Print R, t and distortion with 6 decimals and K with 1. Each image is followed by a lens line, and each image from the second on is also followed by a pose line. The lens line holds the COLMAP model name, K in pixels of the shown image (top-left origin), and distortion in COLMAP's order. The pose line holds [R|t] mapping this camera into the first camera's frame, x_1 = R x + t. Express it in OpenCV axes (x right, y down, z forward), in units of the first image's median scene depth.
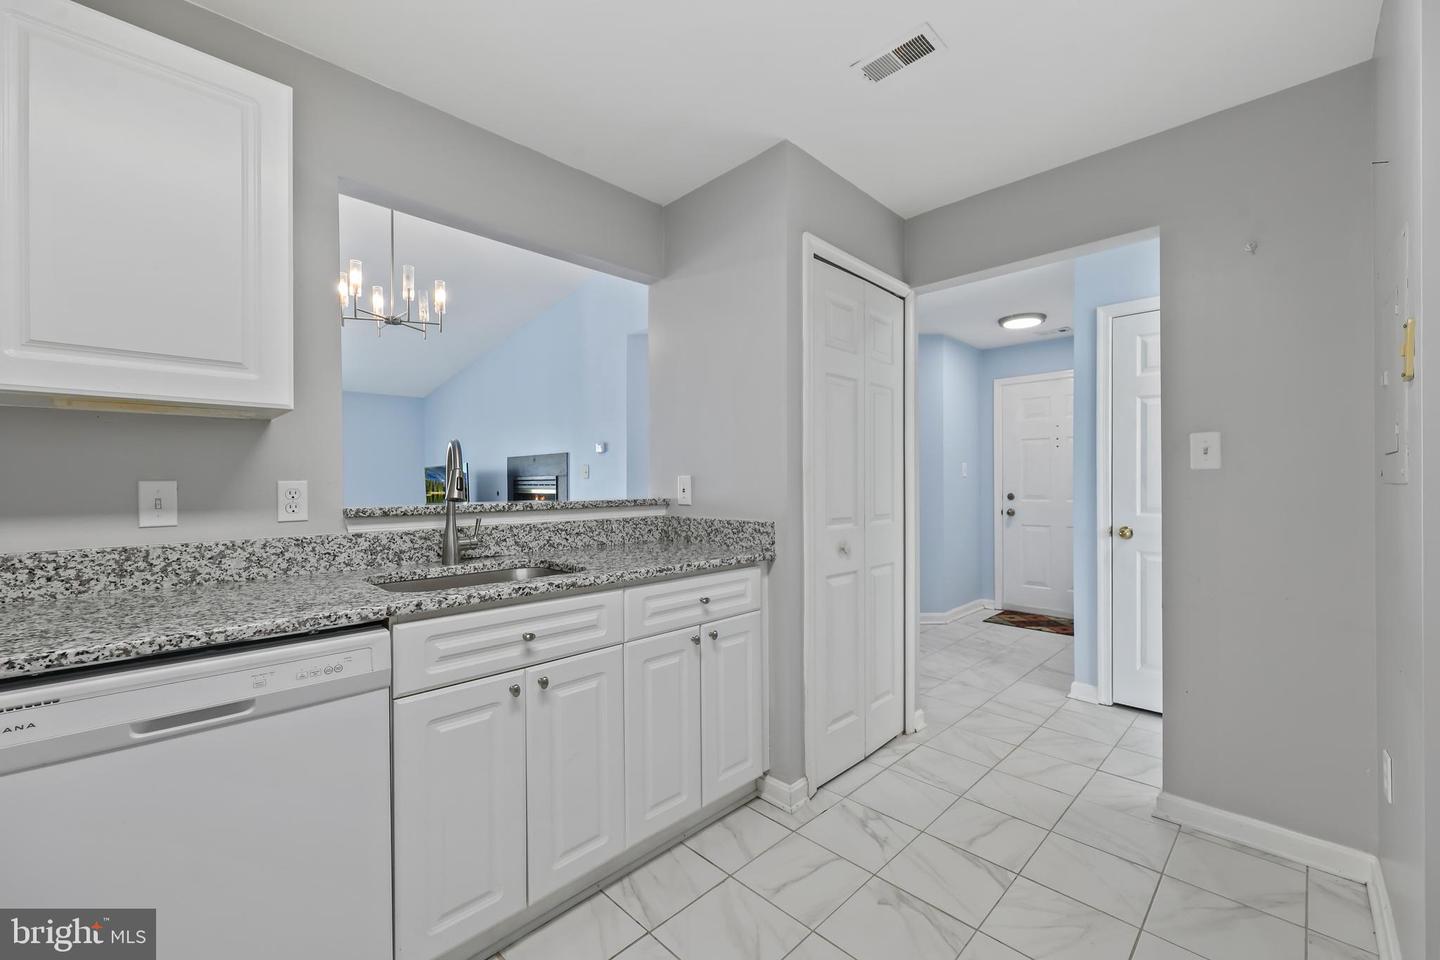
lens RADIAL K [[578.7, 0, 717.4], [0, 578.7, 475.7], [0, 0, 1]] dist [0.000889, 0.000055]
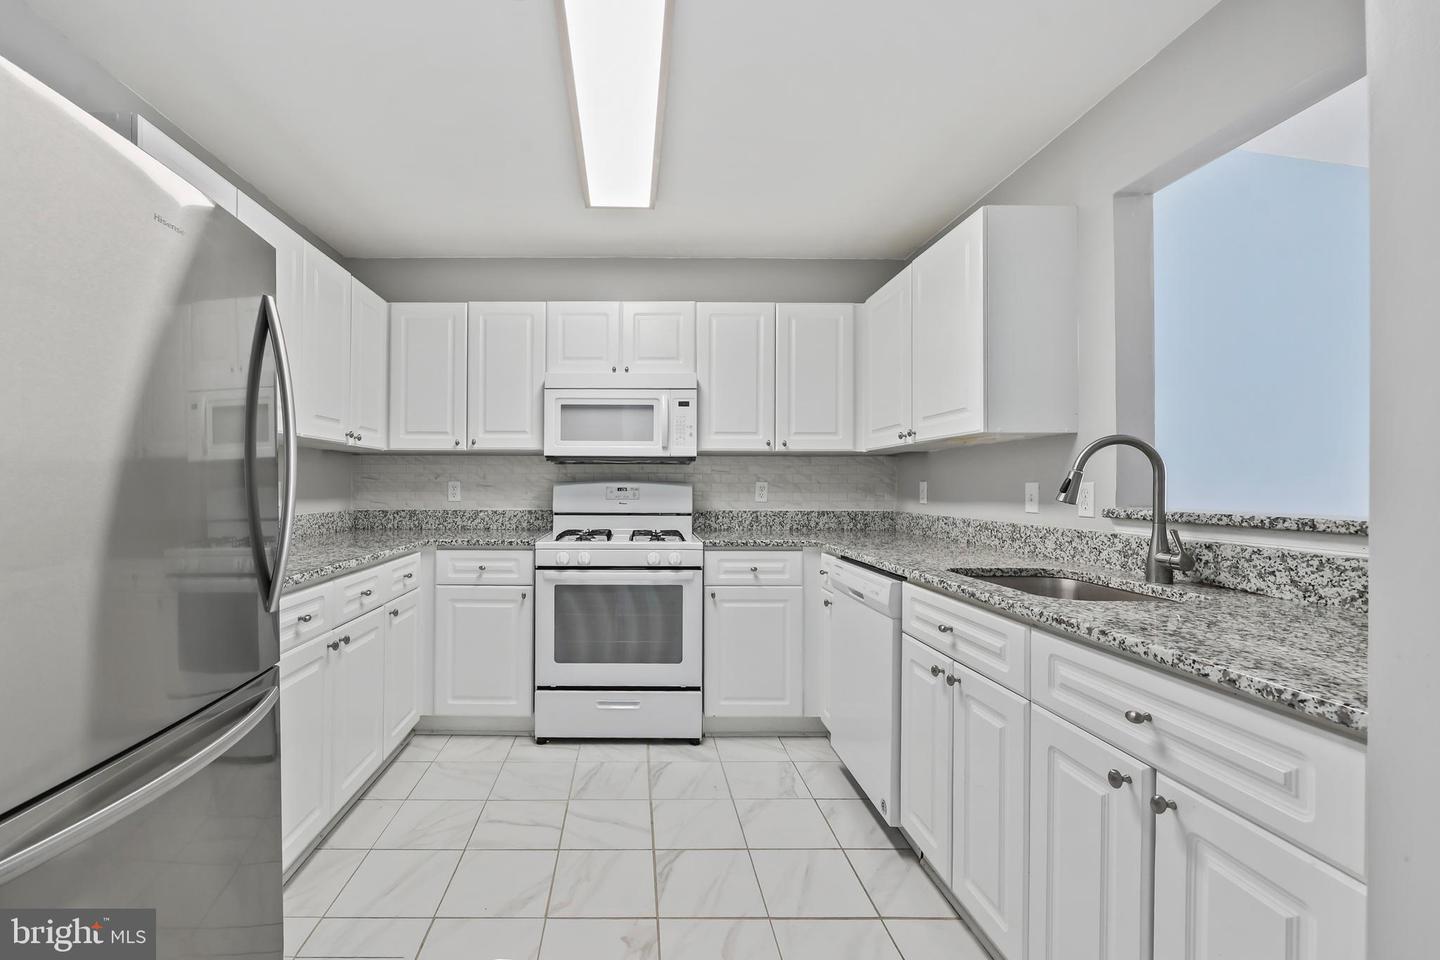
lens RADIAL K [[610.6, 0, 719.8], [0, 610.6, 484.5], [0, 0, 1]] dist [0.000177, -0.000045]
pose [[-0.590710, 0.000328, -0.806884, 0.655003], [0.003448, 0.999992, -0.002118, 0.013082], [0.806877, -0.004033, -0.590706, 1.071343]]
